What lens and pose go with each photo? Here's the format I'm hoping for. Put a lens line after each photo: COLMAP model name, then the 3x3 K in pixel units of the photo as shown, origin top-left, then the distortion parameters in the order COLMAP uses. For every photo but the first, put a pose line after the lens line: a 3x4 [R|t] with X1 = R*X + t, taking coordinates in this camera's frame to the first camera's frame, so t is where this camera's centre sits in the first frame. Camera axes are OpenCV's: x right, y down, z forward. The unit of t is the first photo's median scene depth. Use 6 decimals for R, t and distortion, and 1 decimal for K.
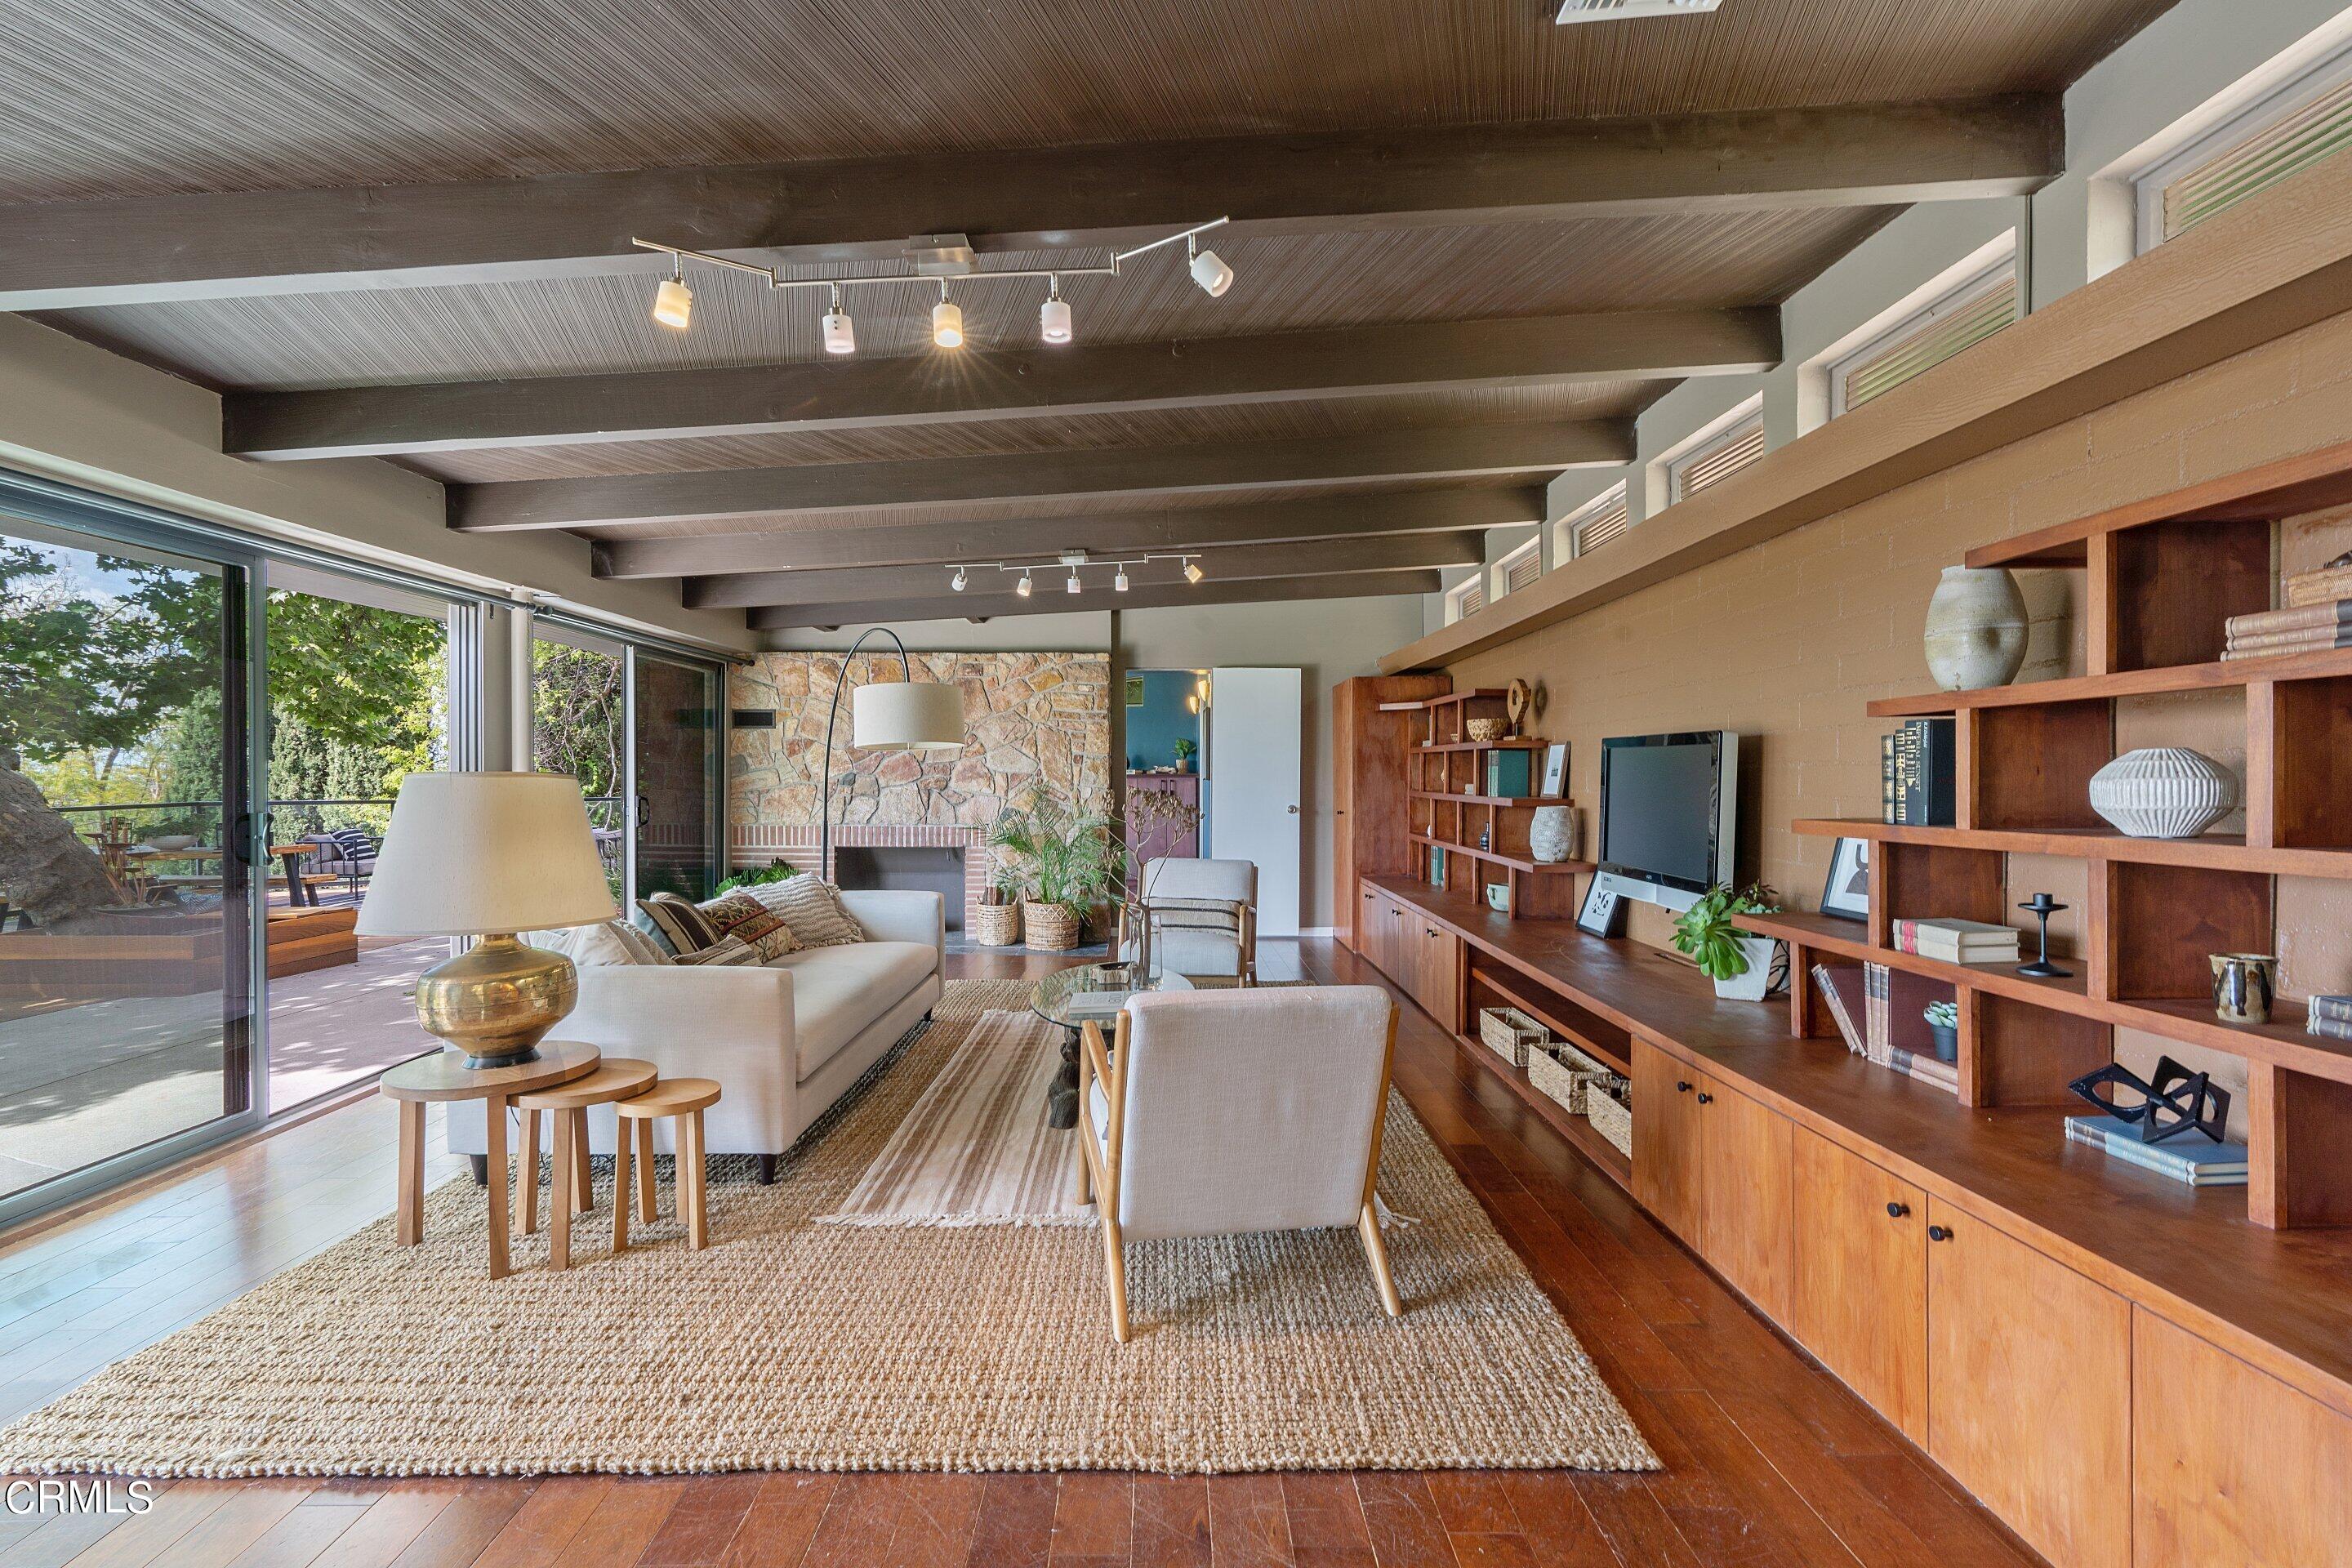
lens RADIAL K [[1048.2, 0, 1171.8], [0, 1048.2, 777.9], [0, 0, 1]] dist [0.003403, 0.000979]
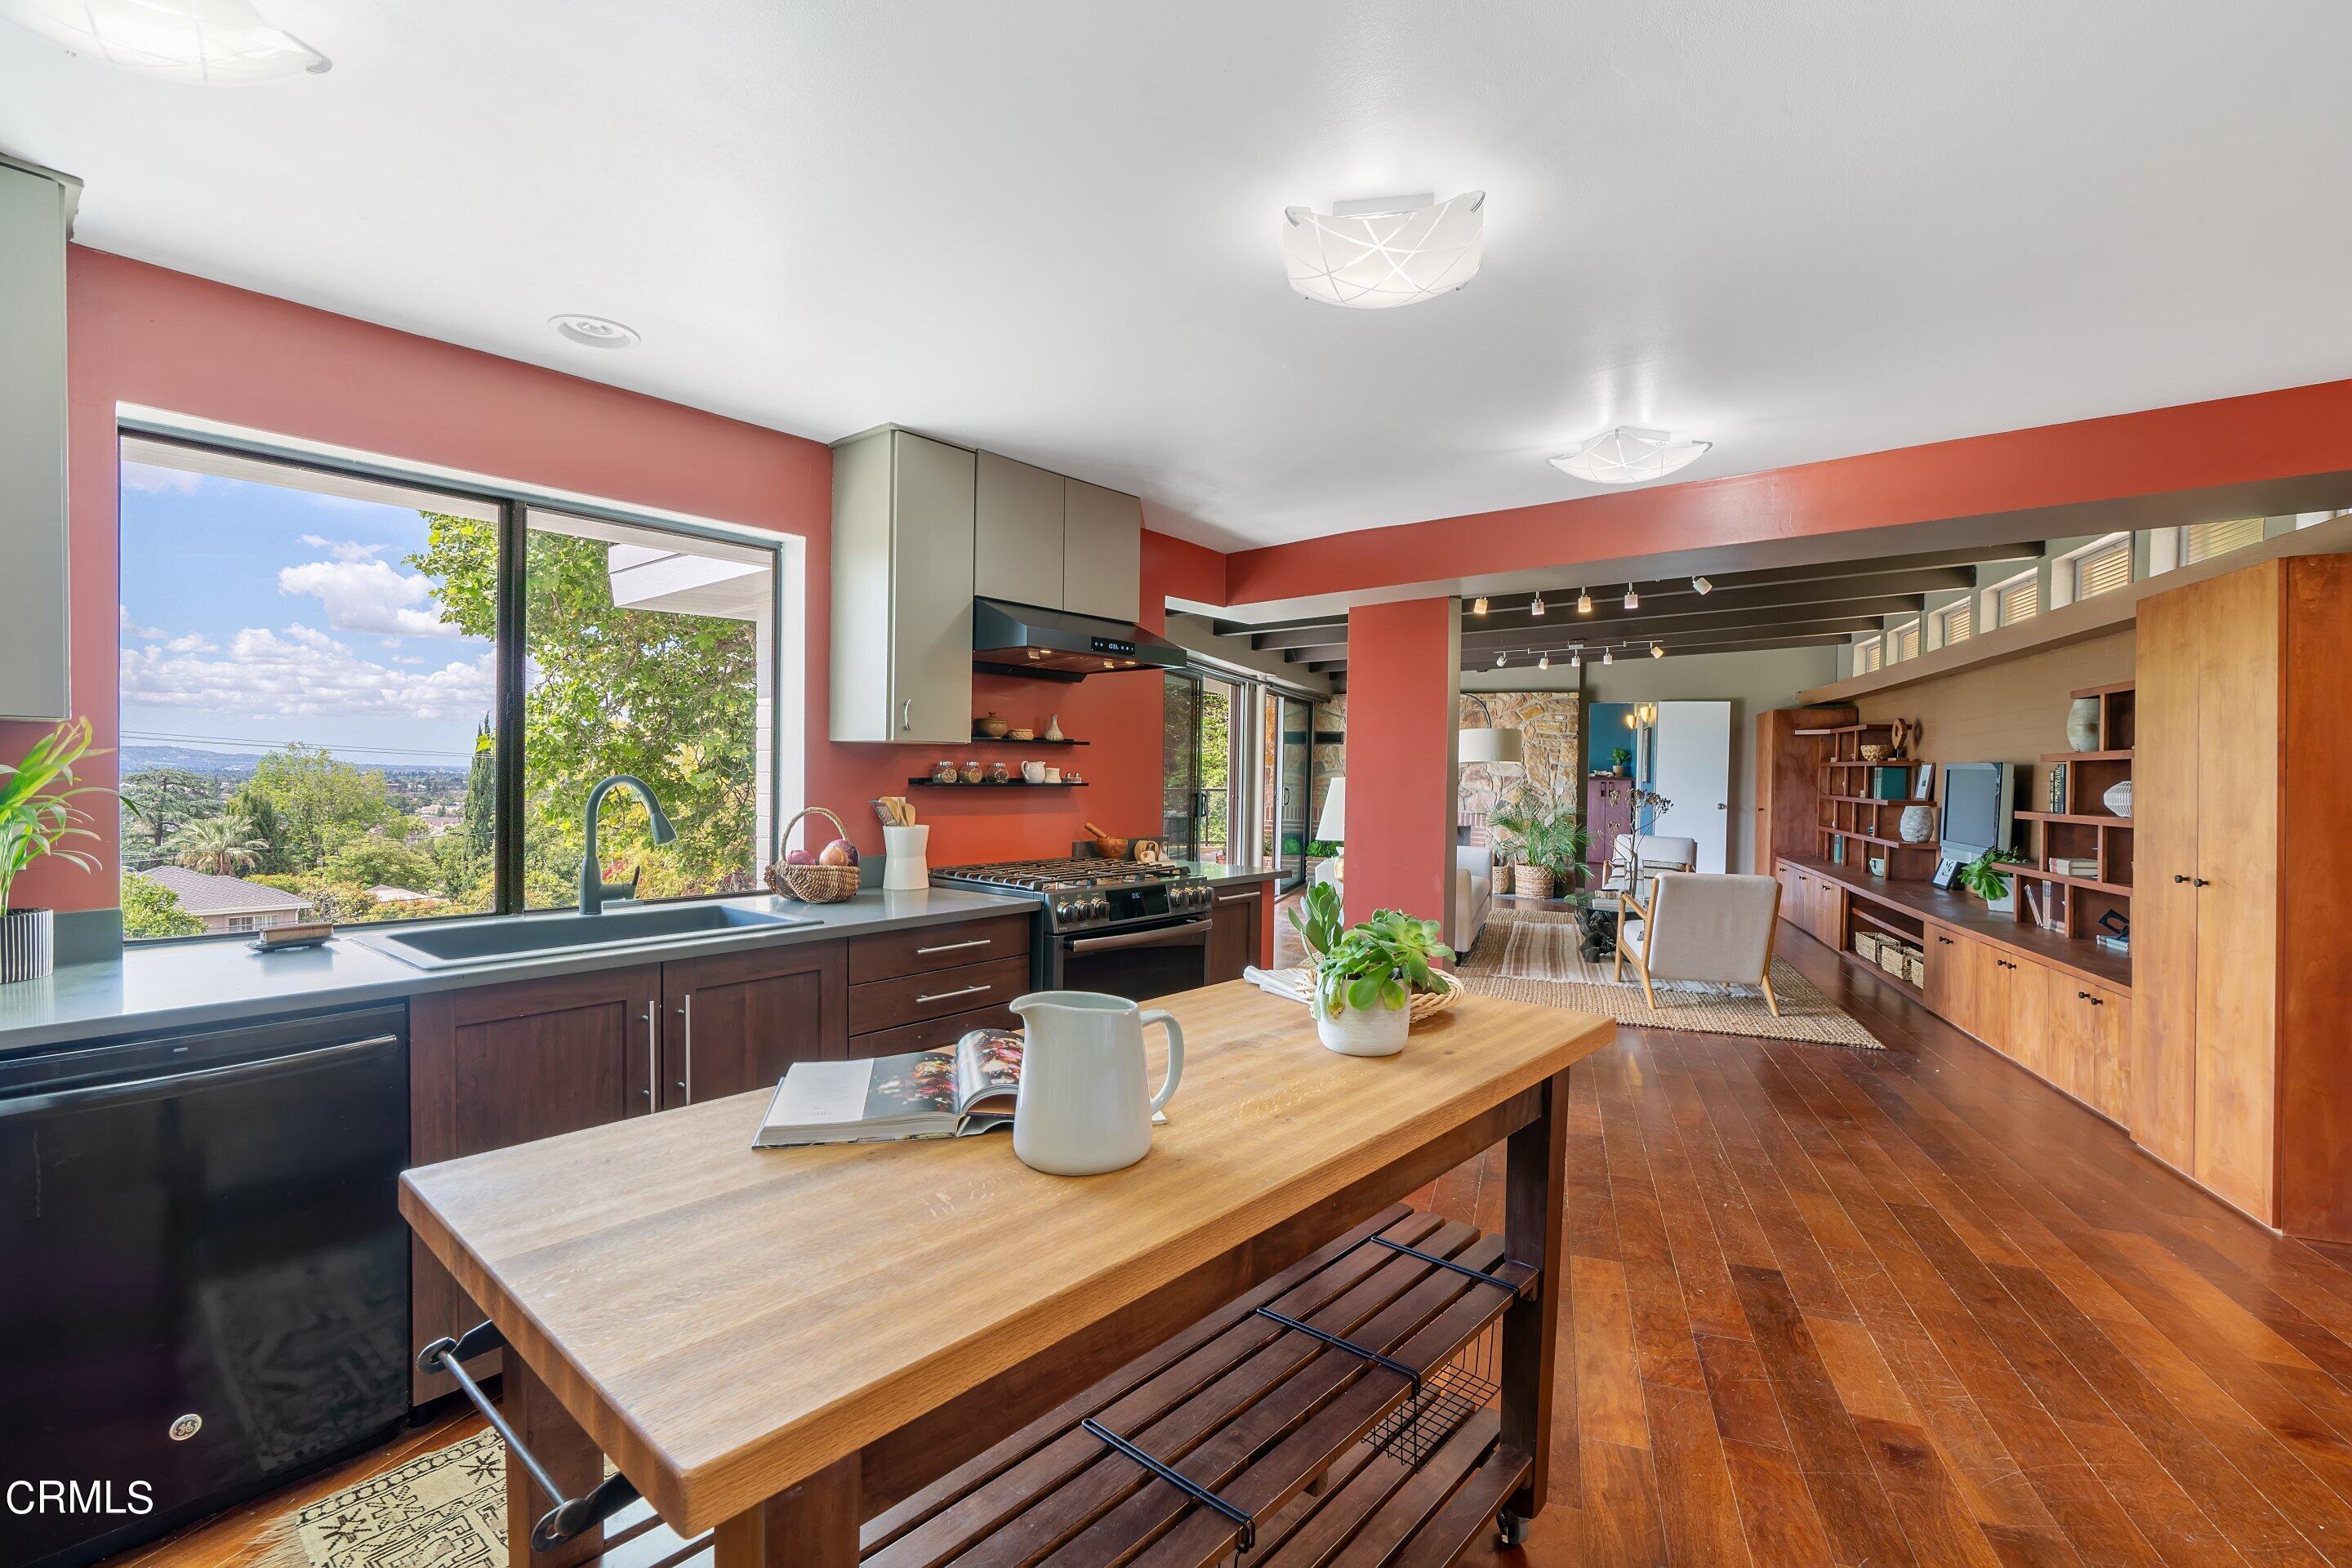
lens RADIAL K [[1048.2, 0, 1187.2], [0, 1048.2, 778.8], [0, 0, 1]] dist [0.003403, 0.000979]
pose [[0.940131, 0.016414, -0.340419, -0.094661], [-0.015049, 0.999865, 0.006649, -0.005062], [0.340482, -0.001129, 0.940250, -0.661497]]
